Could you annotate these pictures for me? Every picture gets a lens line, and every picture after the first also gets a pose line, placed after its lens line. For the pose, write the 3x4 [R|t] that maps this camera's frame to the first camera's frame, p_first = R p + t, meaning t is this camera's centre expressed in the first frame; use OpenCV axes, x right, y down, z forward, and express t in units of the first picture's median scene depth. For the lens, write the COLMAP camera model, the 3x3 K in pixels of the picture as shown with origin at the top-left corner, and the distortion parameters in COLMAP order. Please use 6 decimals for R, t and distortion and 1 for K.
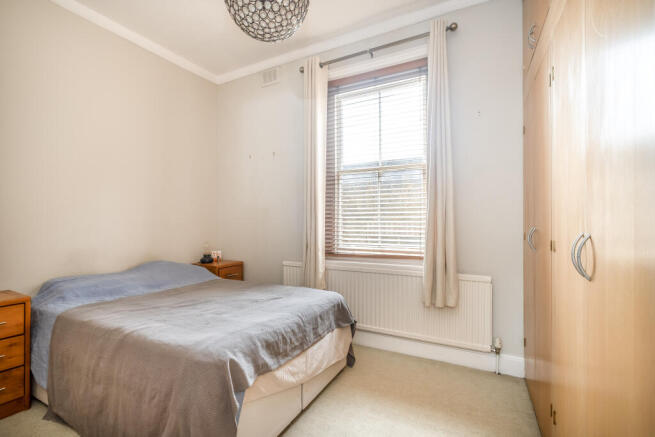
lens RADIAL K [[301.4, 0, 304.8], [0, 301.4, 222.6], [0, 0, 1]] dist [0.000383, -0.000050]
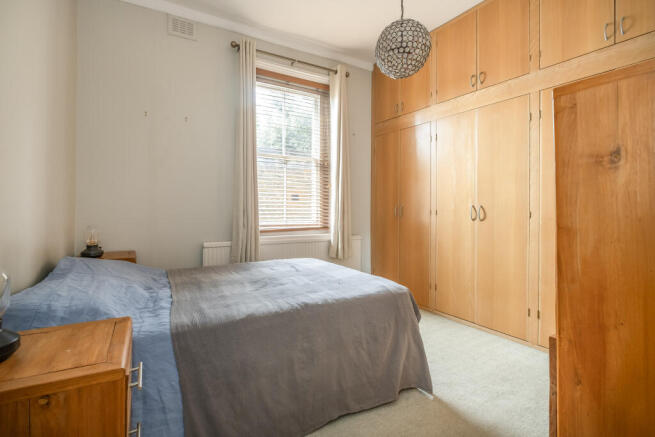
lens RADIAL K [[301.4, 0, 304.8], [0, 301.4, 222.6], [0, 0, 1]] dist [0.000383, -0.000050]
pose [[0.542461, -0.029398, 0.839567, -0.736794], [-0.001031, 0.999363, 0.035659, 0.036788], [-0.840080, -0.020209, 0.542085, 0.269834]]
